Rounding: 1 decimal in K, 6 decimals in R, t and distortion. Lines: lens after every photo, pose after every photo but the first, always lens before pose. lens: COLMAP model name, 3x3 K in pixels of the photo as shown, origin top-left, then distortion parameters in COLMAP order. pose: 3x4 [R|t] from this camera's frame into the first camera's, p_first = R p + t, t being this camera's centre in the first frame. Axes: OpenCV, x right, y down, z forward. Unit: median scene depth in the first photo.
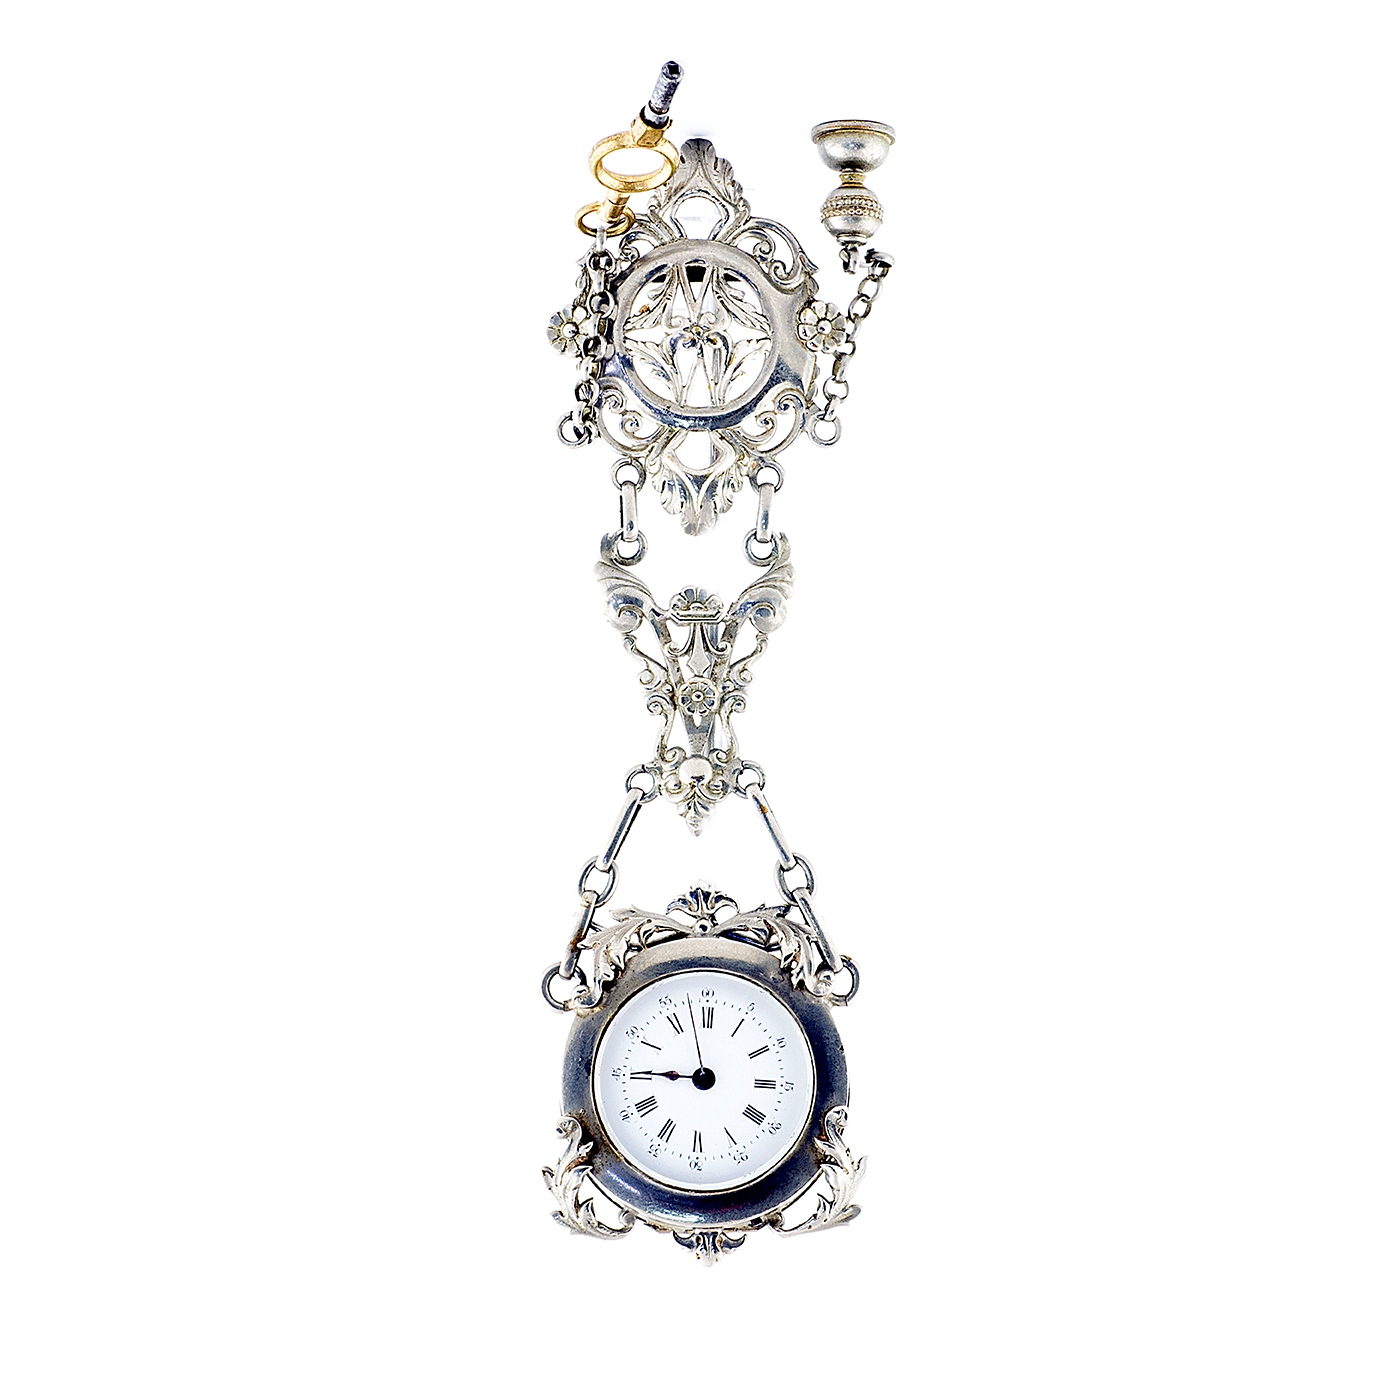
lens RADIAL K [[5620.0, 0, 700.0], [0, 5620.0, 700.0], [0, 0, 1]] dist [0.162927, -1.049666]
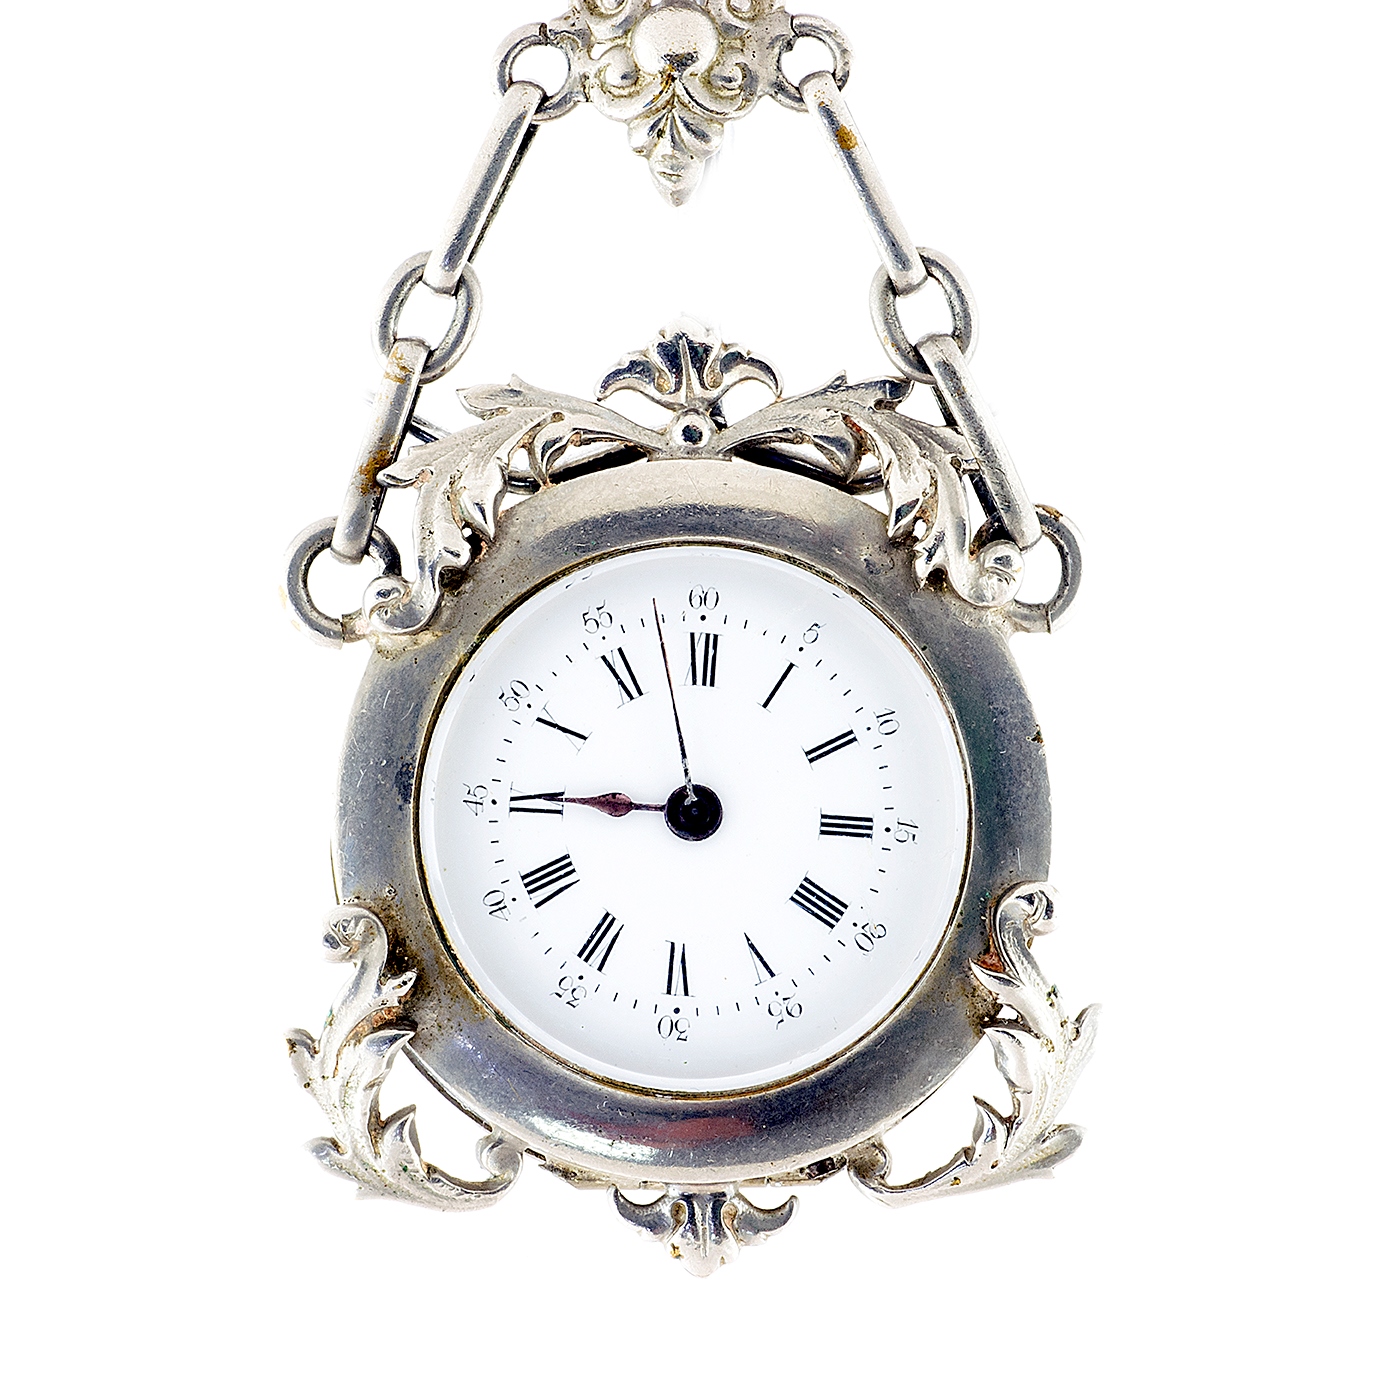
lens RADIAL K [[5620.0, 0, 700.0], [0, 5620.0, 700.0], [0, 0, 1]] dist [0.162927, -1.049666]
pose [[0.999224, 0.004620, 0.039127, -0.016299], [-0.008376, 0.995311, 0.096367, 0.023377], [-0.038498, -0.096620, 0.994577, 0.675909]]
